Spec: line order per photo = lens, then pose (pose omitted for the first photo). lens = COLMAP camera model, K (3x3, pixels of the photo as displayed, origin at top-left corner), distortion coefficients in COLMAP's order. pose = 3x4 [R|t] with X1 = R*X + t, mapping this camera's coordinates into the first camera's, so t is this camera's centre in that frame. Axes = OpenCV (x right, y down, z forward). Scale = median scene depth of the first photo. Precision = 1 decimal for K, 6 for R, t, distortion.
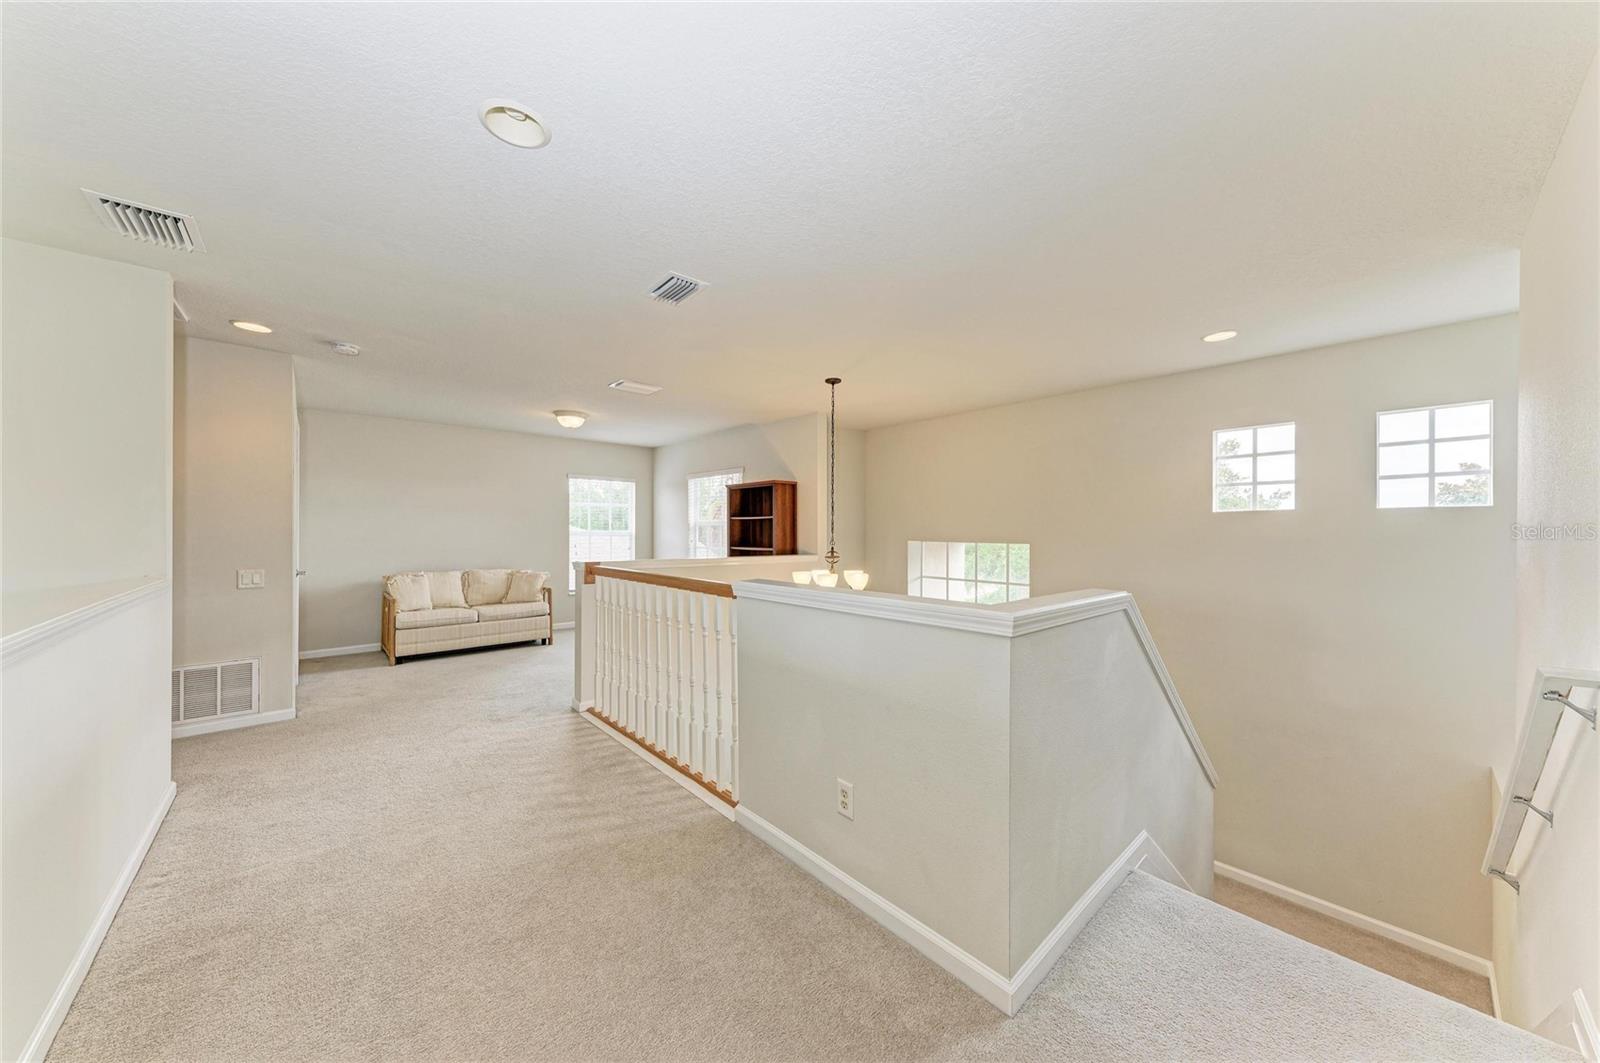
lens RADIAL K [[547.0, 0, 805.0], [0, 547.0, 525.9], [0, 0, 1]] dist [0.014488, -0.001997]
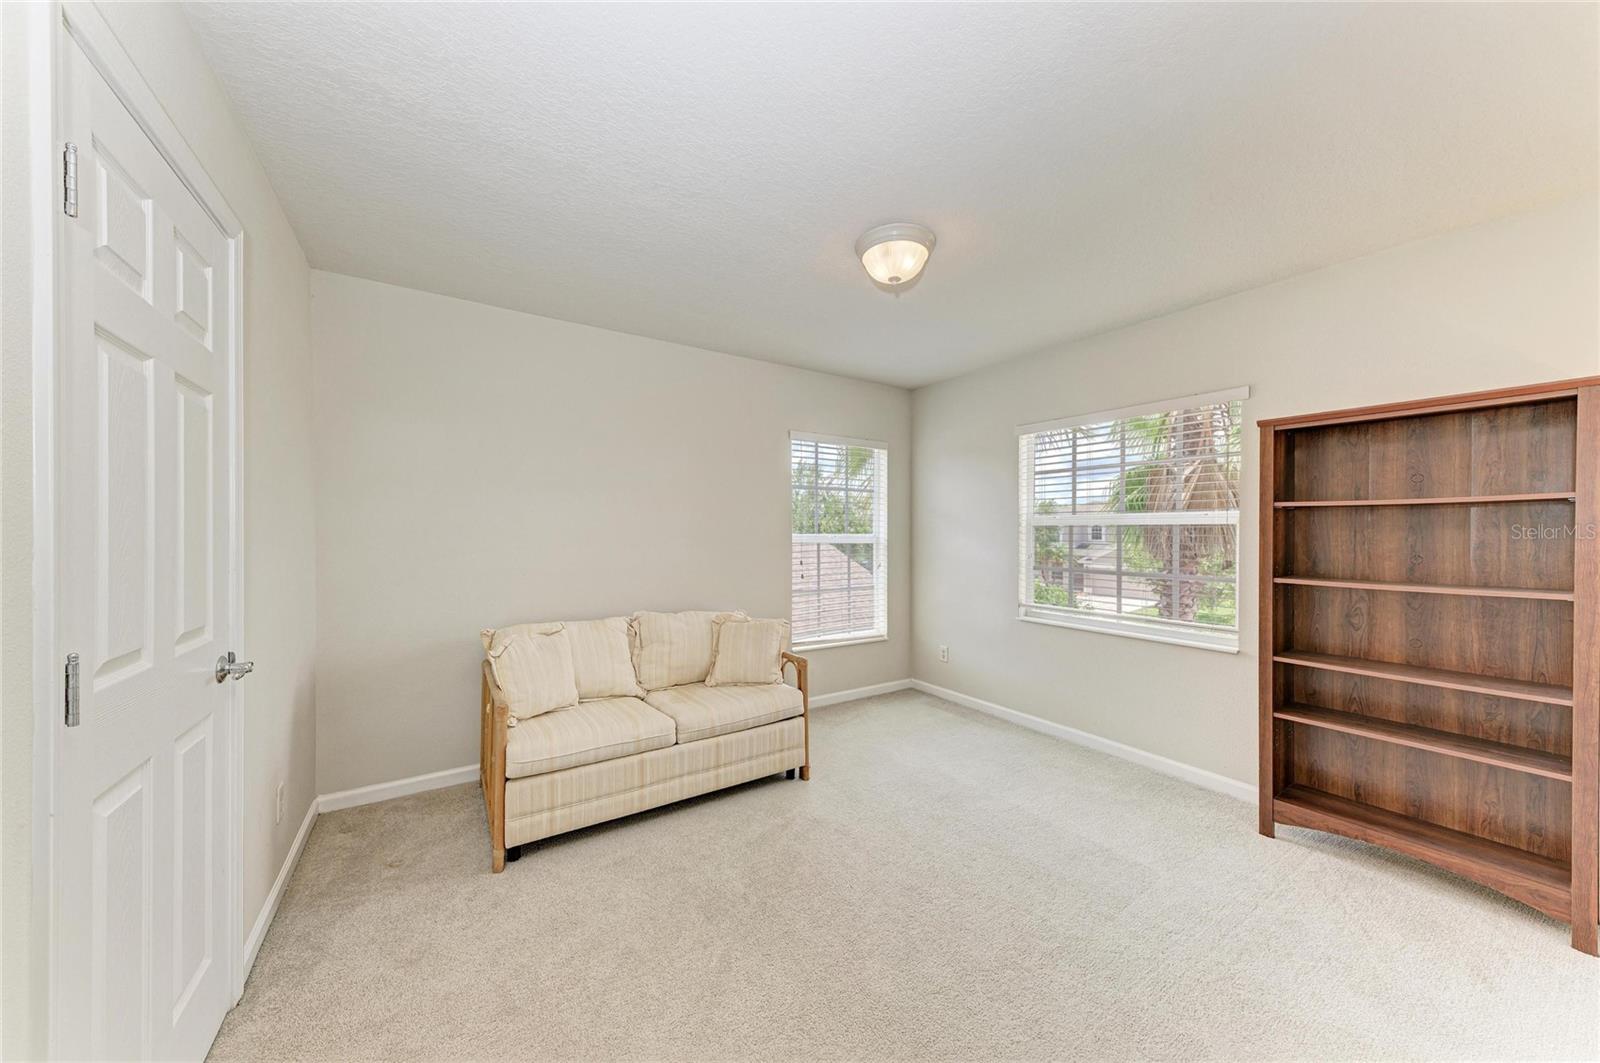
lens RADIAL K [[547.0, 0, 792.8], [0, 547.0, 531.3], [0, 0, 1]] dist [0.014488, -0.001997]
pose [[0.987143, 0.011469, -0.159430, -0.397508], [-0.008918, 0.999821, 0.016702, -0.003296], [0.159593, -0.015065, 0.987068, 0.536158]]
